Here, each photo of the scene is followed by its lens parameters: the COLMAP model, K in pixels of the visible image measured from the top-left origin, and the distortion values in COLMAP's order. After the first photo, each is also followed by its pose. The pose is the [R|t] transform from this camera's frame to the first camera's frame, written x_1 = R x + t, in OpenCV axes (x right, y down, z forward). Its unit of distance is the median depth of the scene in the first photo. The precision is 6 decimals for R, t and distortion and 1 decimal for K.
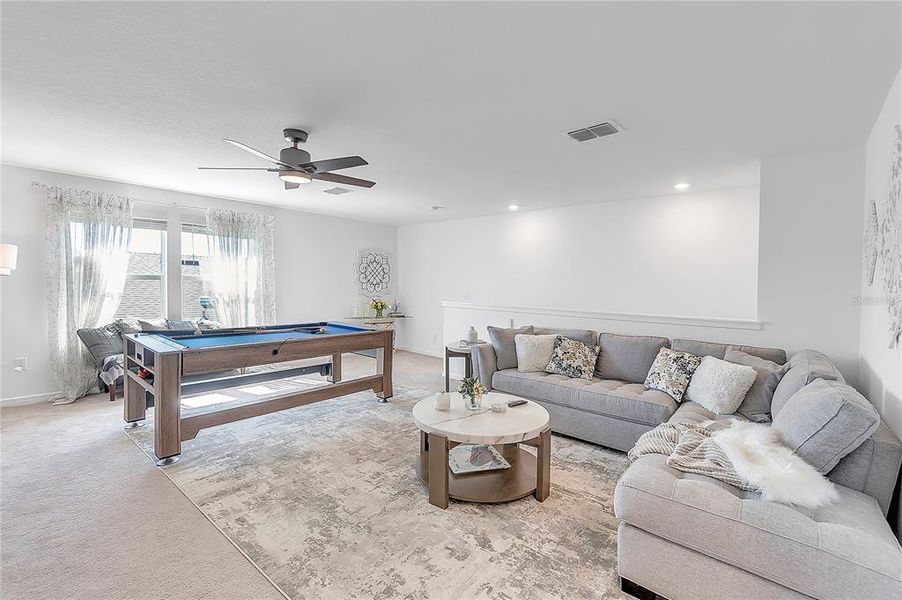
lens RADIAL K [[393.2, 0, 448.7], [0, 393.2, 292.9], [0, 0, 1]] dist [-0.017342, 0.003749]
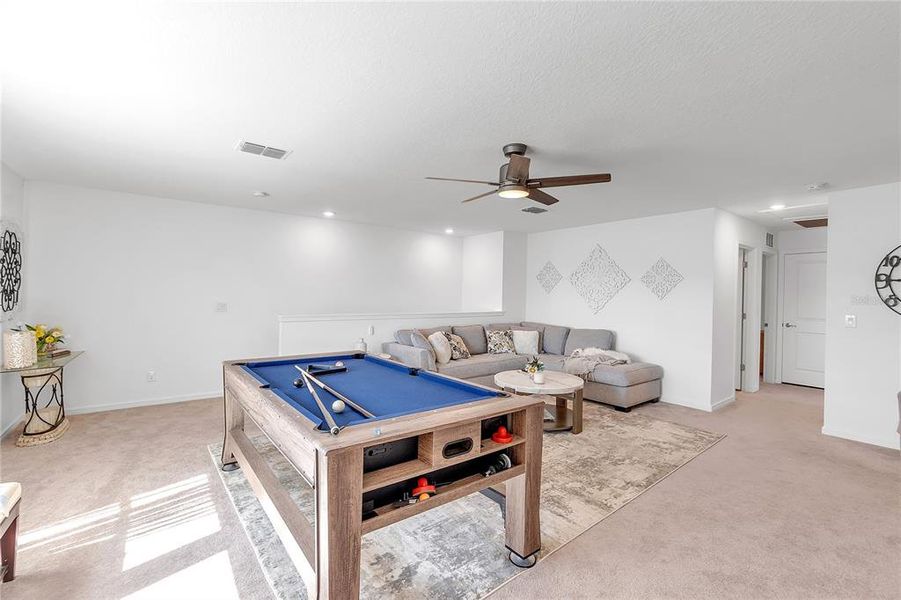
lens RADIAL K [[392.8, 0, 457.2], [0, 392.8, 305.1], [0, 0, 1]] dist [-0.017342, 0.003749]
pose [[0.199220, -0.043992, 0.978967, -1.276995], [0.023994, 0.998911, 0.040006, -0.044029], [-0.979661, 0.015519, 0.200059, 0.878971]]
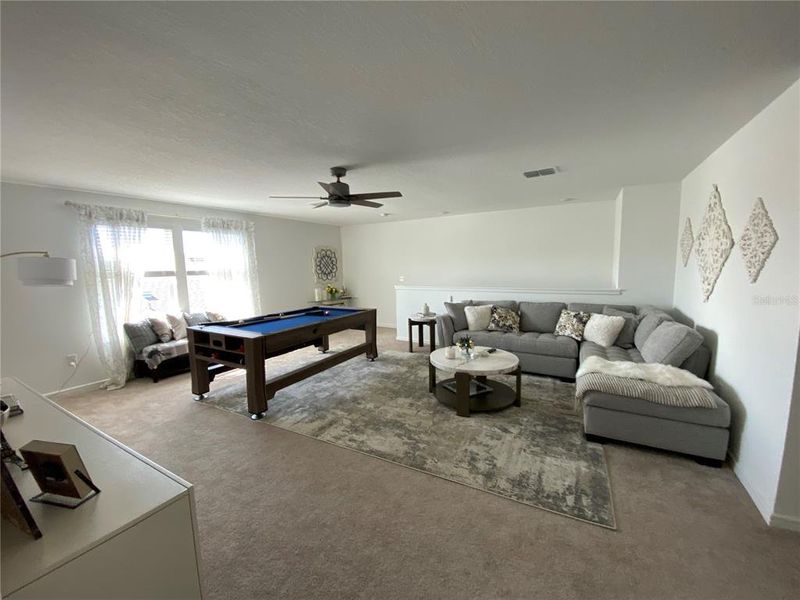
lens RADIAL K [[322.6, 0, 396.3], [0, 322.6, 302.3], [0, 0, 1]] dist [-0.001235, -0.004295]
pose [[0.980719, -0.062182, 0.185269, -0.391836], [0.045248, 0.994518, 0.094268, -0.045113], [-0.190115, -0.084068, 0.978156, -0.155141]]
